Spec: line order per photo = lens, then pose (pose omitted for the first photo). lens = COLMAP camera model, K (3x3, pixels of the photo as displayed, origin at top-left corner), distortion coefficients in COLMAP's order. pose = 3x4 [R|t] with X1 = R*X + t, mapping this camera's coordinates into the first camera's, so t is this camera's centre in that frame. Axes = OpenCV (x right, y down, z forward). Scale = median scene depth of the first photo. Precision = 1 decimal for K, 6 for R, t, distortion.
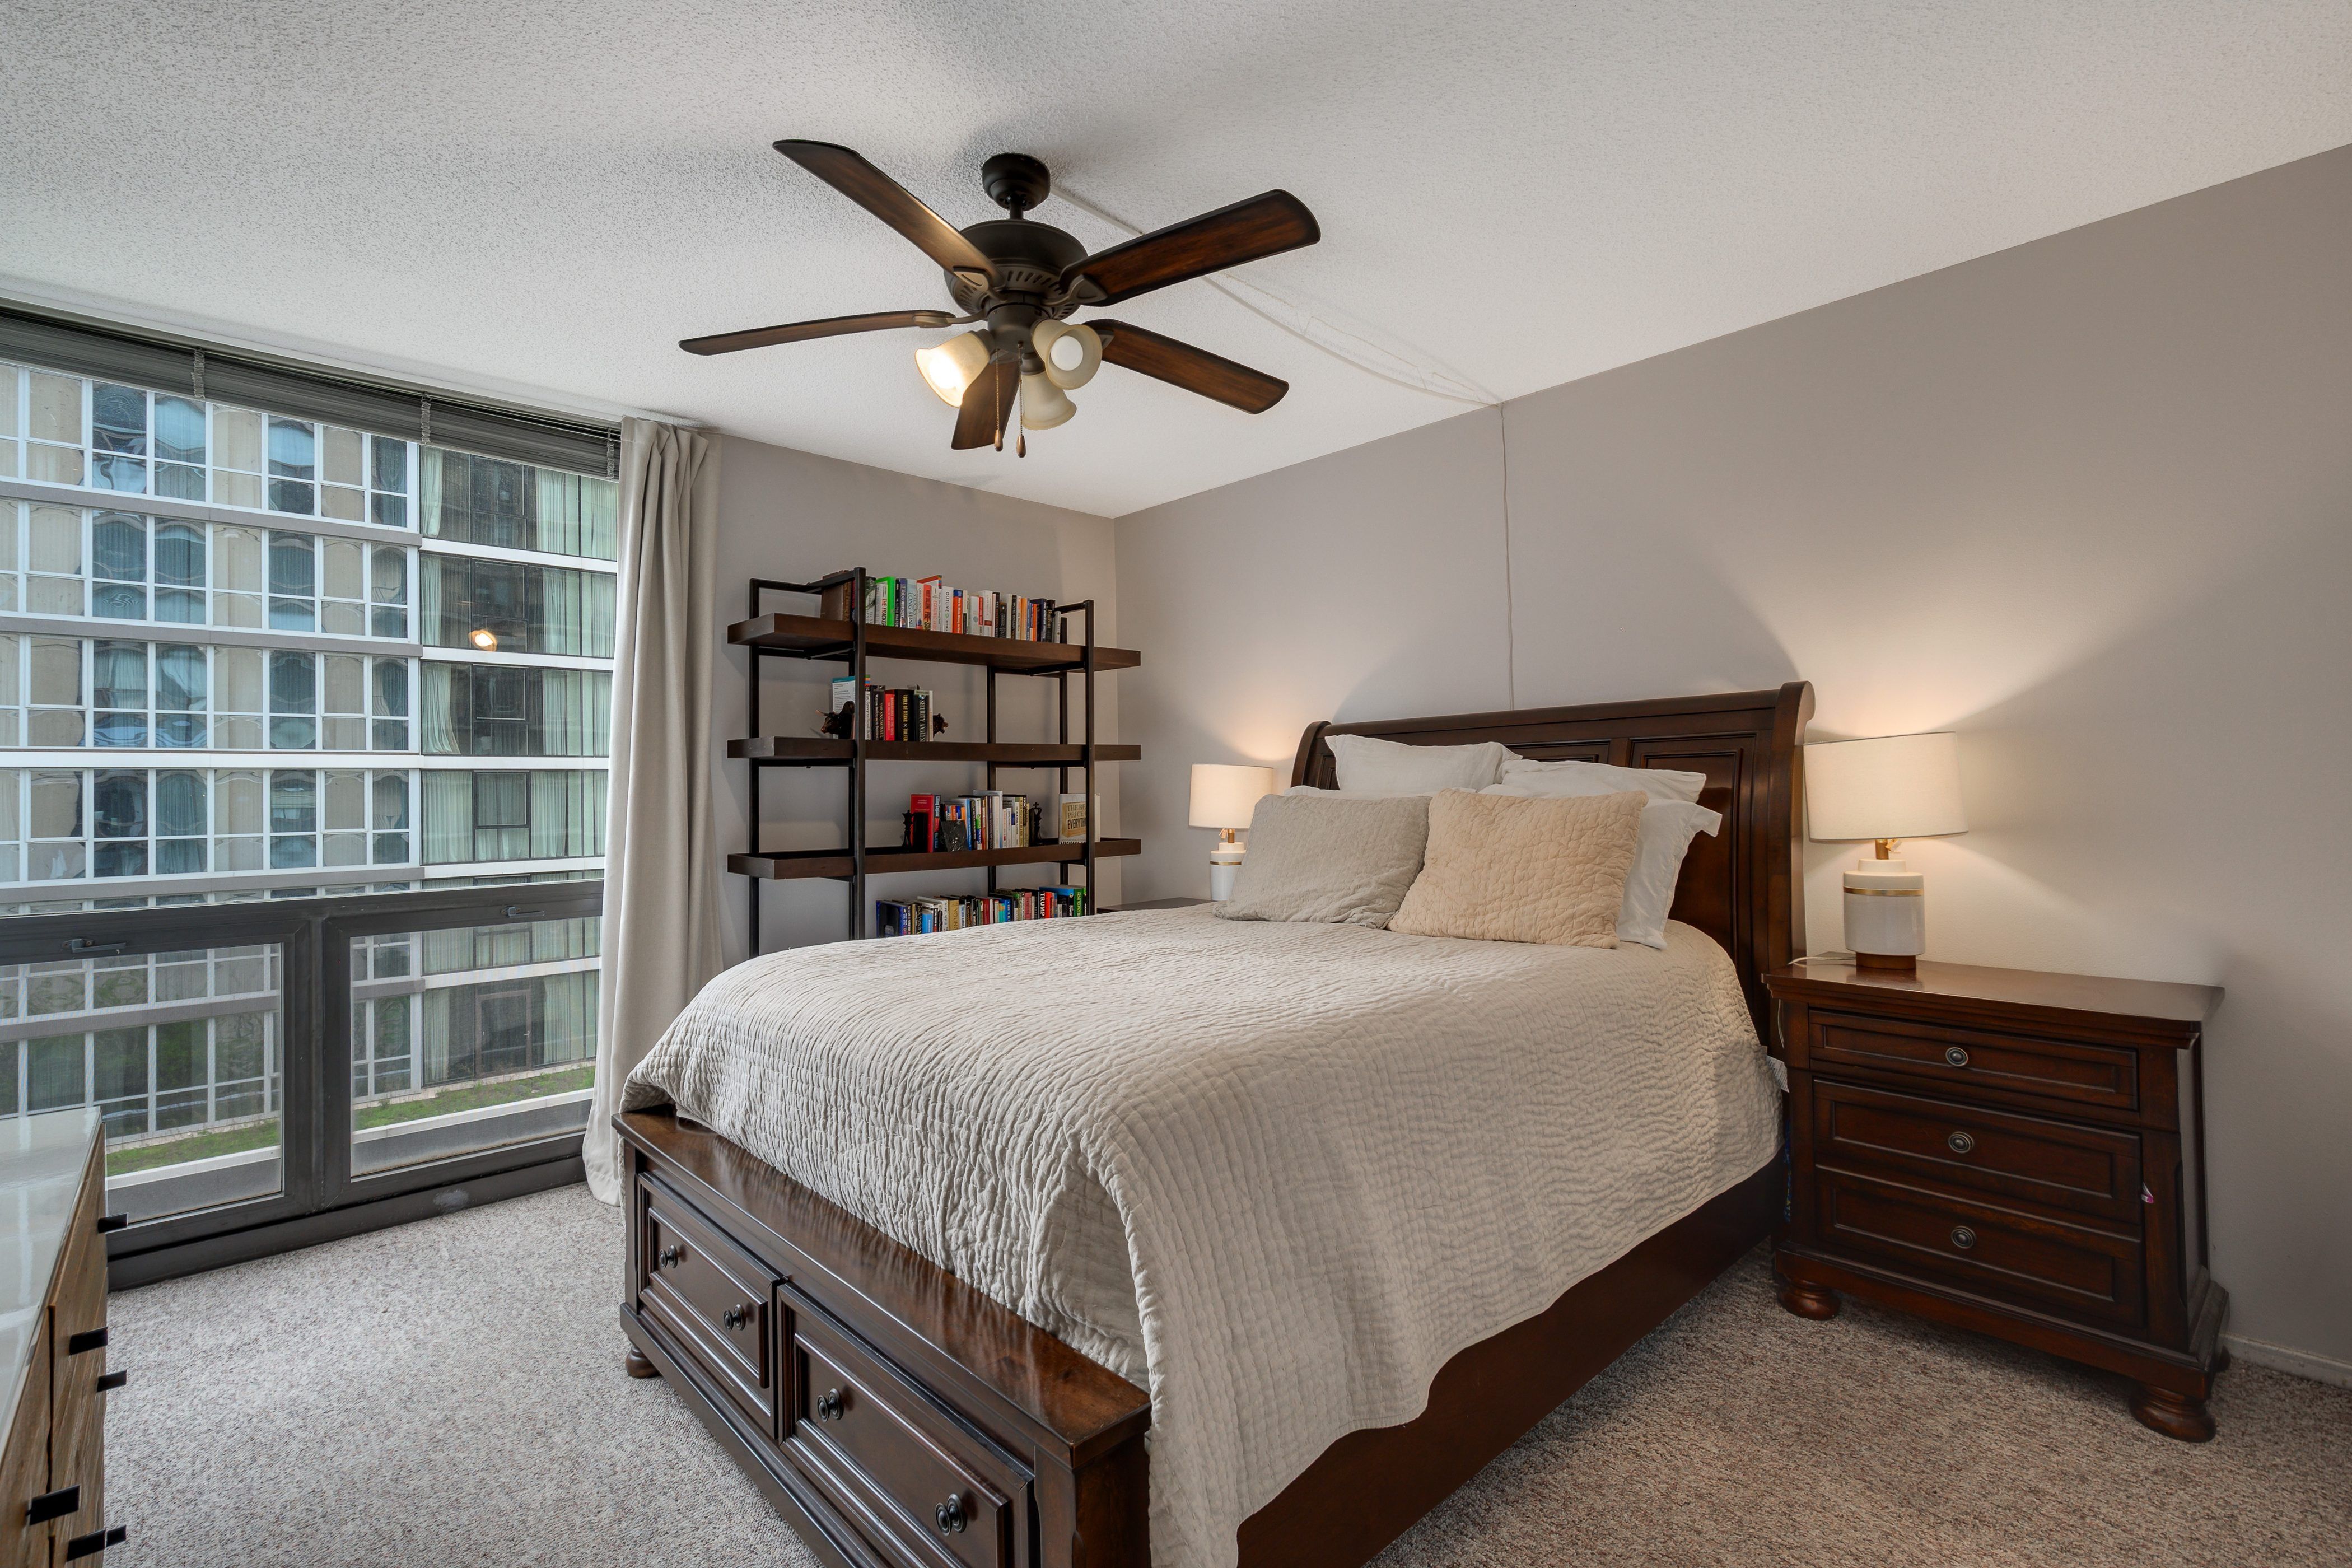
lens RADIAL K [[1062.5, 0, 1180.5], [0, 1062.5, 805.5], [0, 0, 1]] dist [-0.001657, -0.000742]
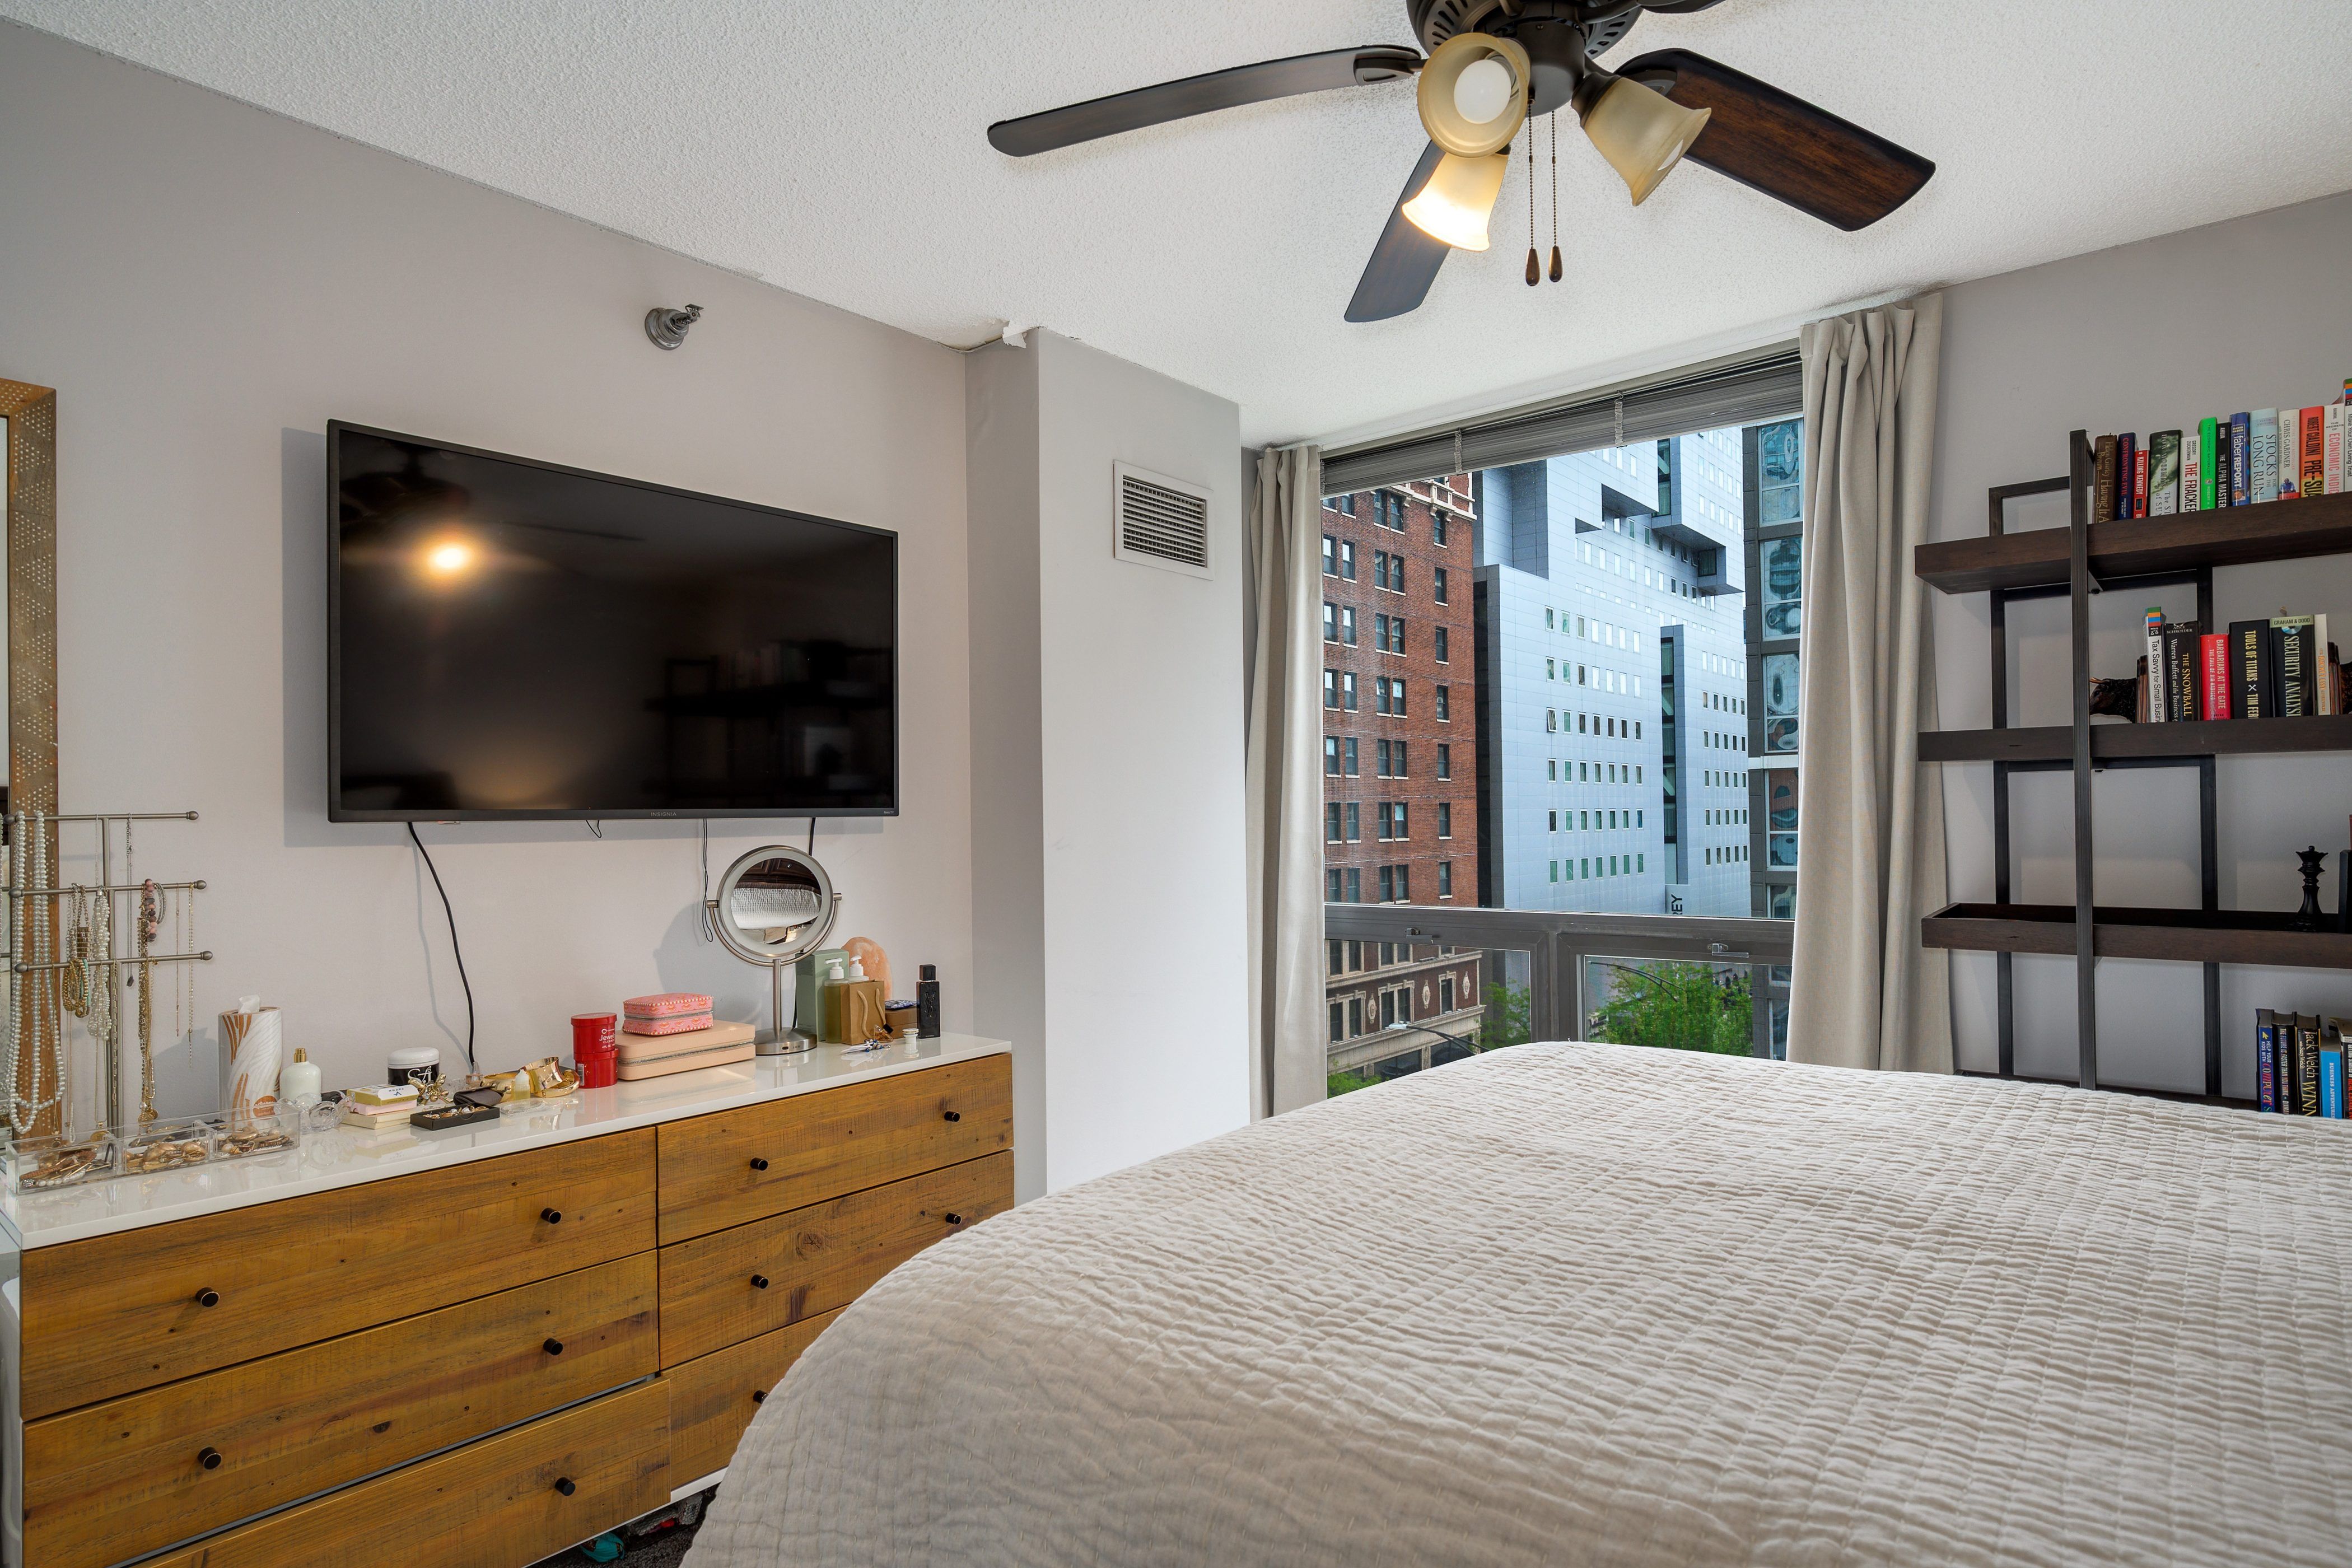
lens RADIAL K [[1280.1, 0, 1176.0], [0, 1280.1, 784.0], [0, 0, 1]] dist [0.000384, 0.000195]
pose [[0.113327, -0.010107, -0.993506, 0.316126], [-0.000357, 0.999948, -0.010213, -0.020212], [0.993558, 0.001512, 0.113317, 0.392310]]
